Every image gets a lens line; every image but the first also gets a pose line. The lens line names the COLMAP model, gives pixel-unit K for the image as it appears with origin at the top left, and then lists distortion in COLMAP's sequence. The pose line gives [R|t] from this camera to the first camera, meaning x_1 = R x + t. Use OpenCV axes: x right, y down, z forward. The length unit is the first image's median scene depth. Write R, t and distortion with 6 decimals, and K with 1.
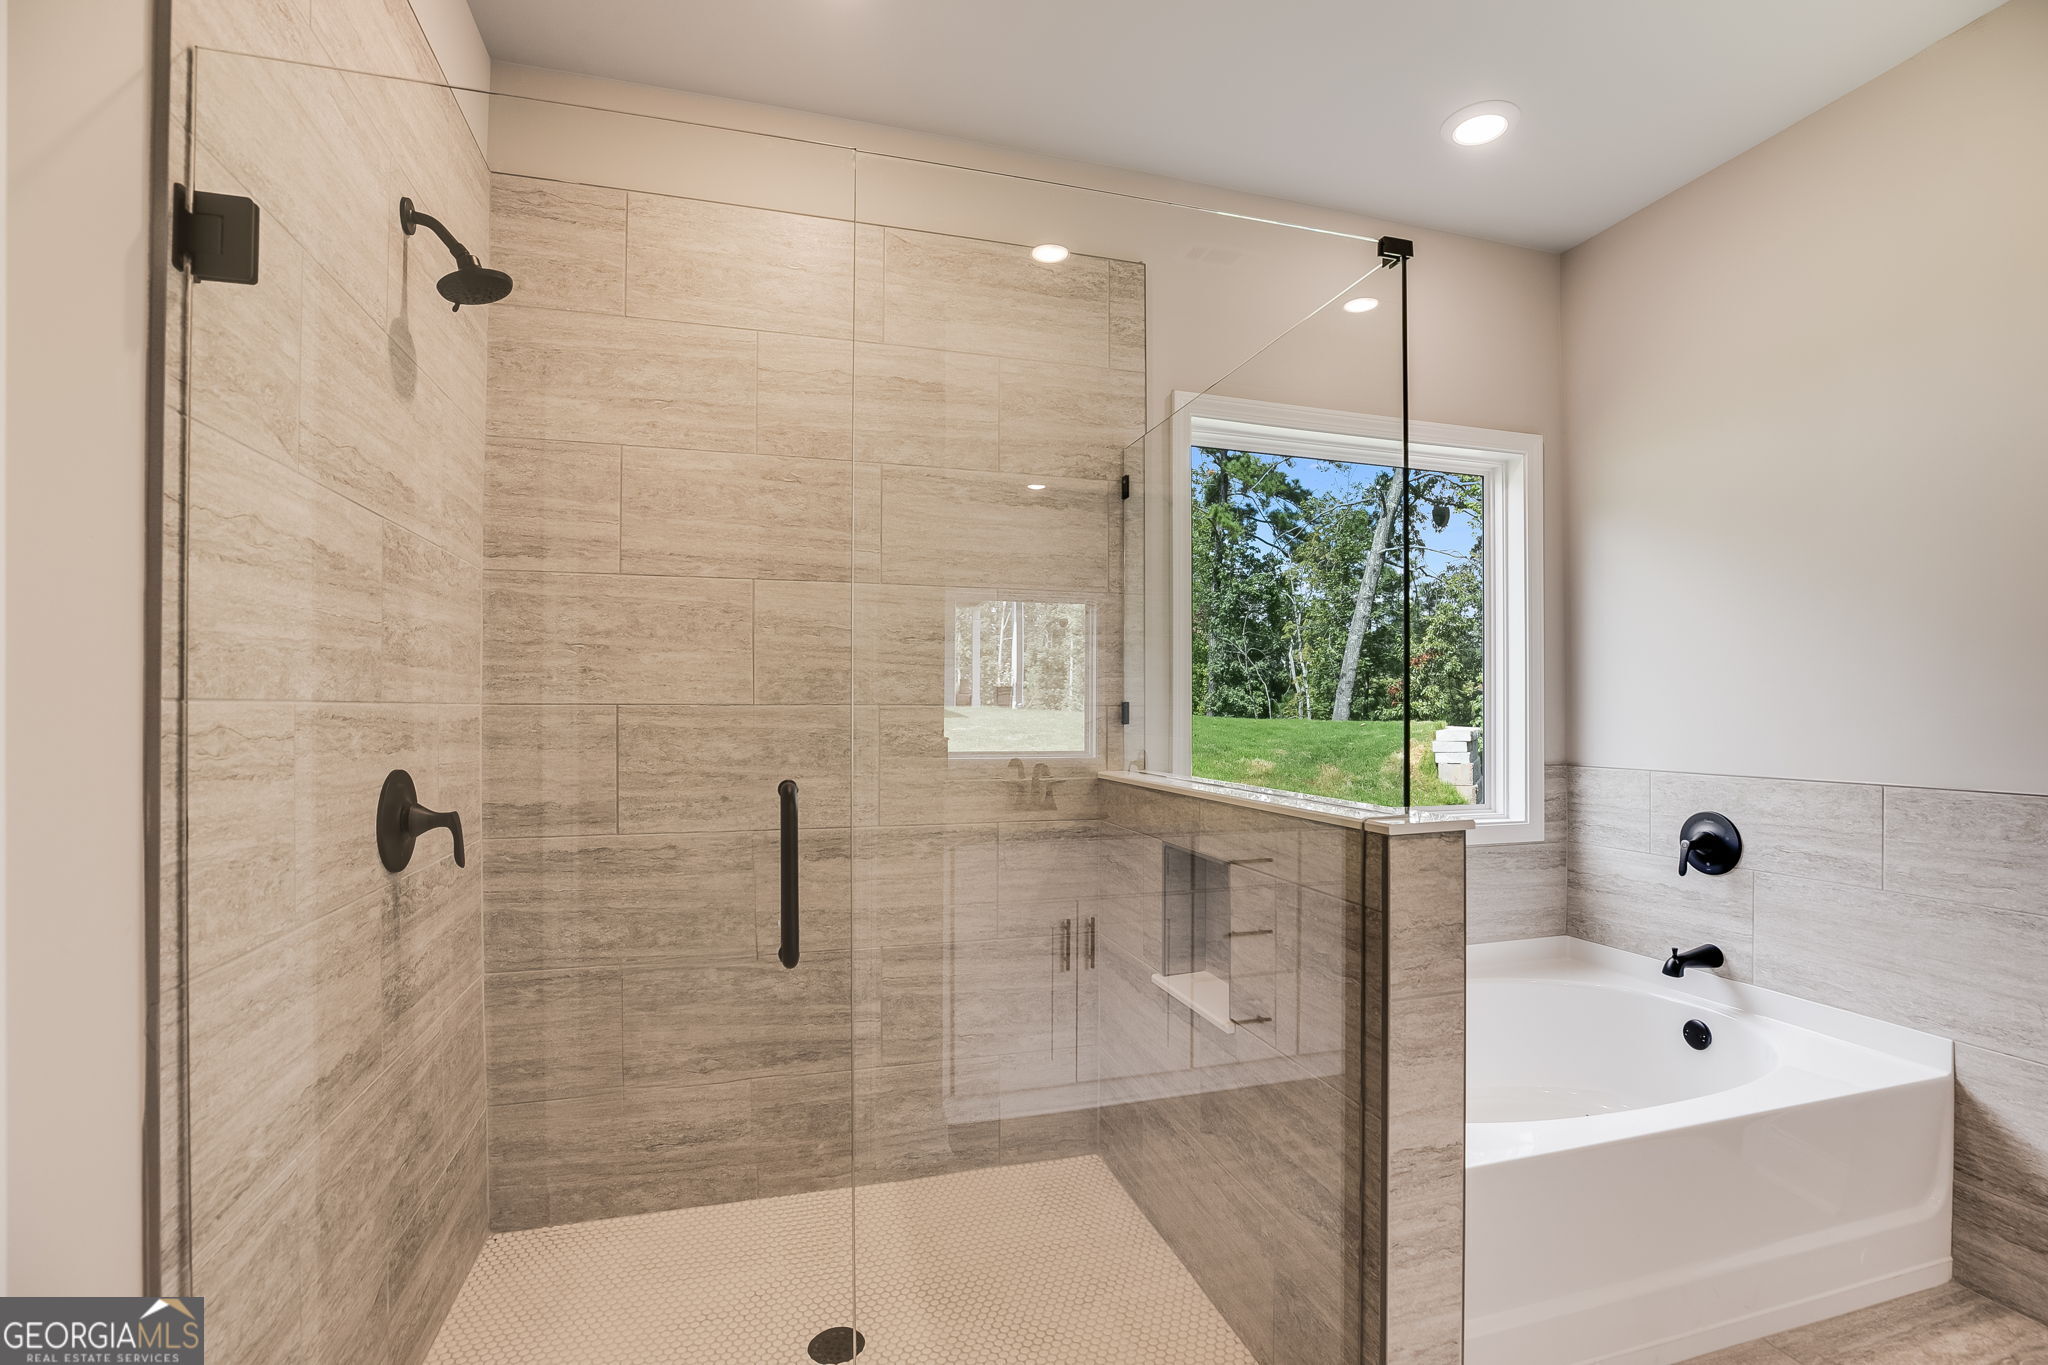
lens RADIAL K [[956.5, 0, 1046.1], [0, 956.5, 671.4], [0, 0, 1]] dist [-0.037082, 0.013605]
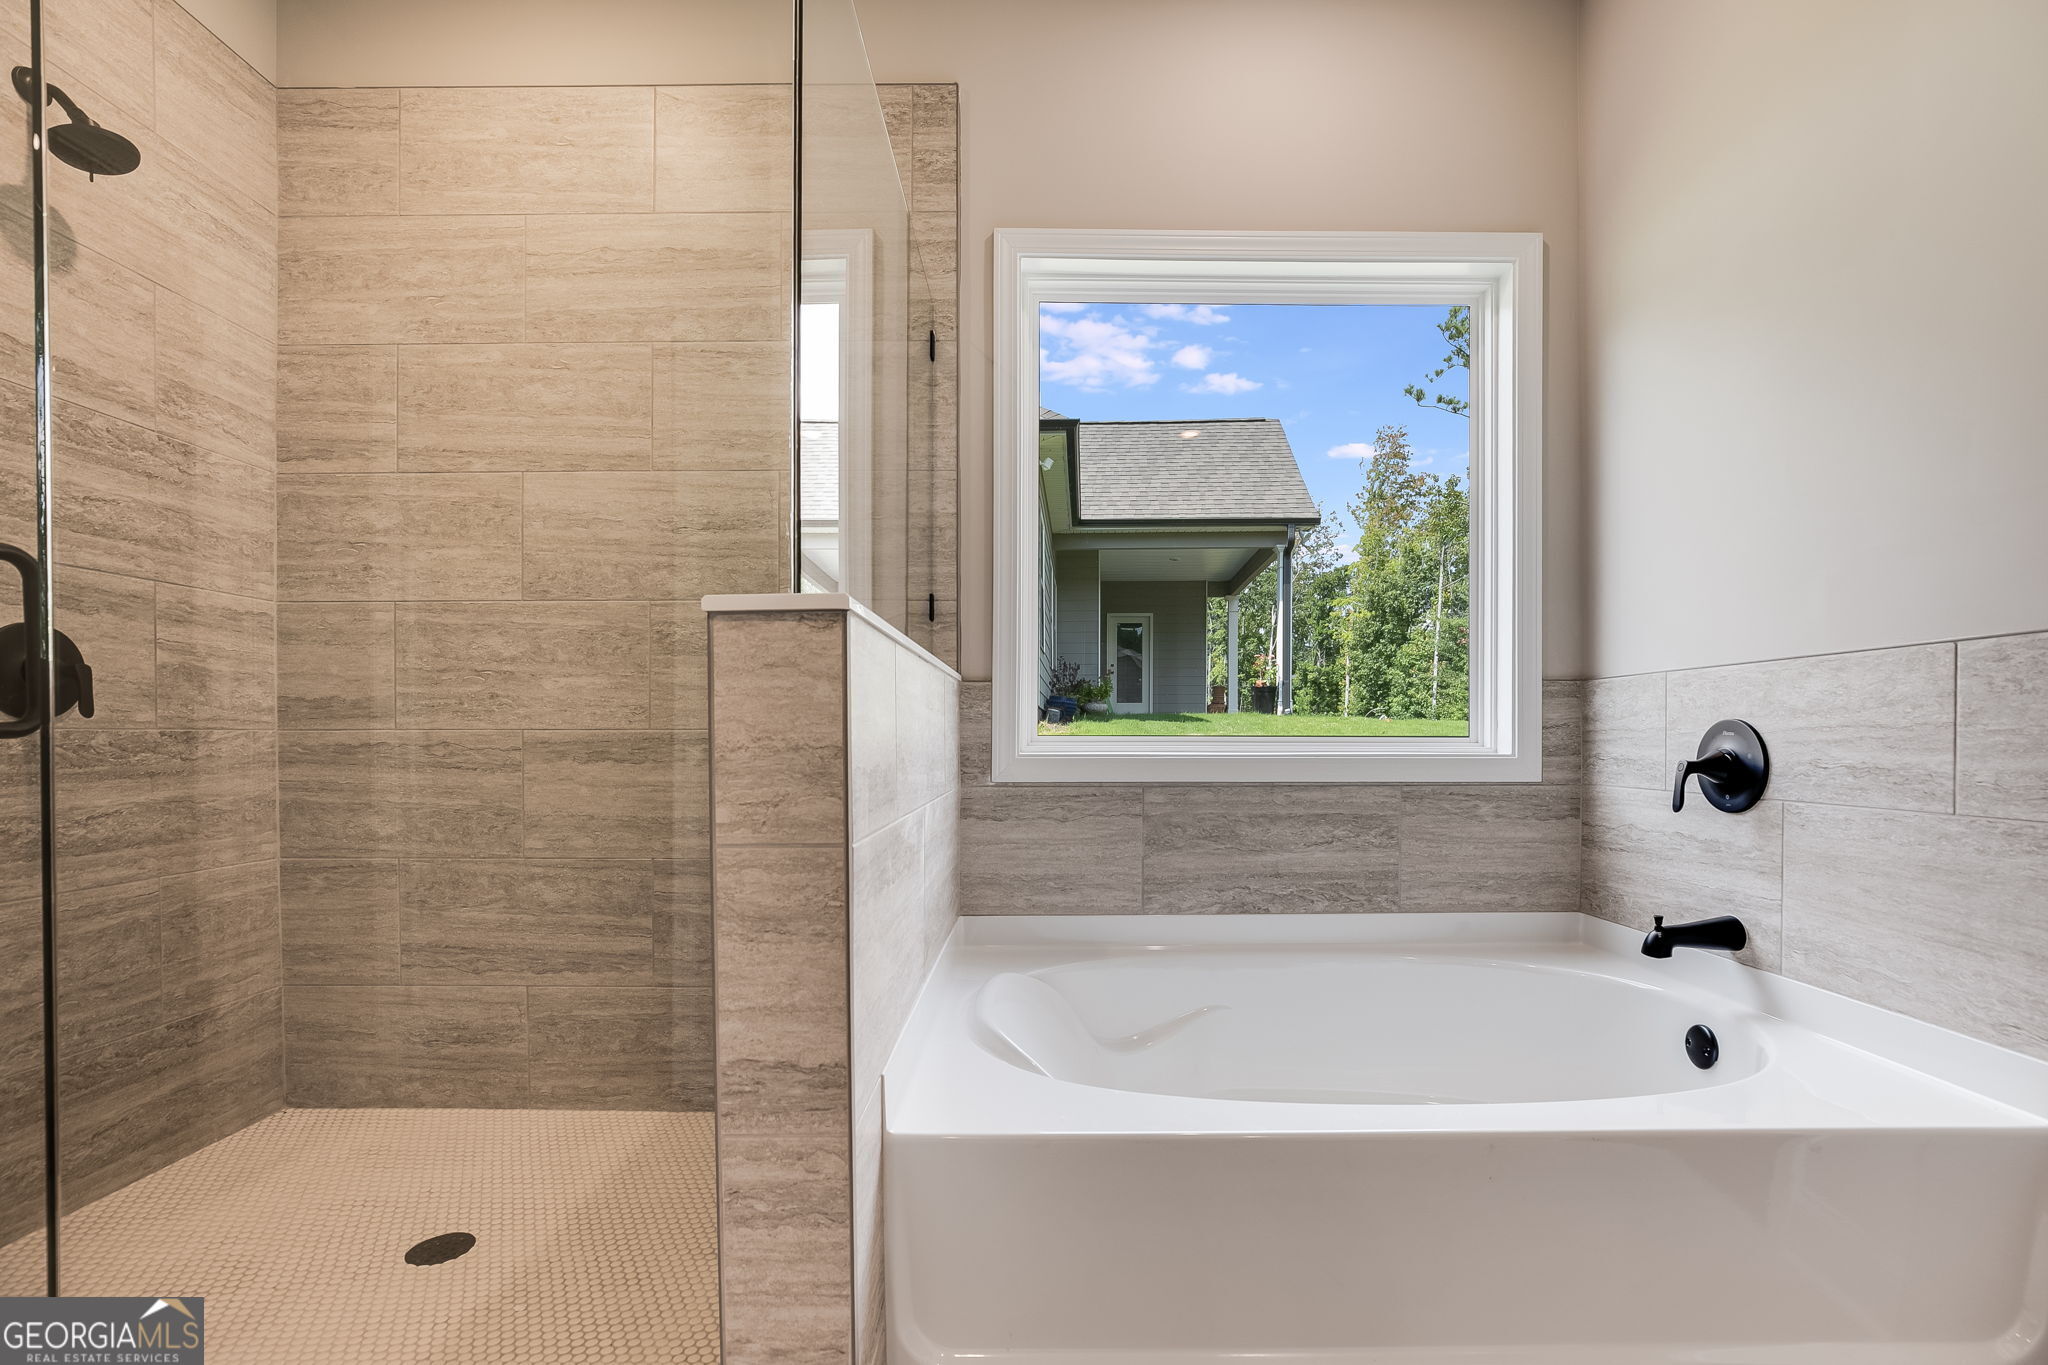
lens RADIAL K [[950.6, 0, 1026.6], [0, 950.6, 711.8], [0, 0, 1]] dist [-0.025125, 0.014423]
pose [[0.954733, -0.007710, -0.297363, 0.480668], [0.012691, 0.999810, 0.014822, 0.143793], [0.297192, -0.017925, 0.954649, 0.236344]]
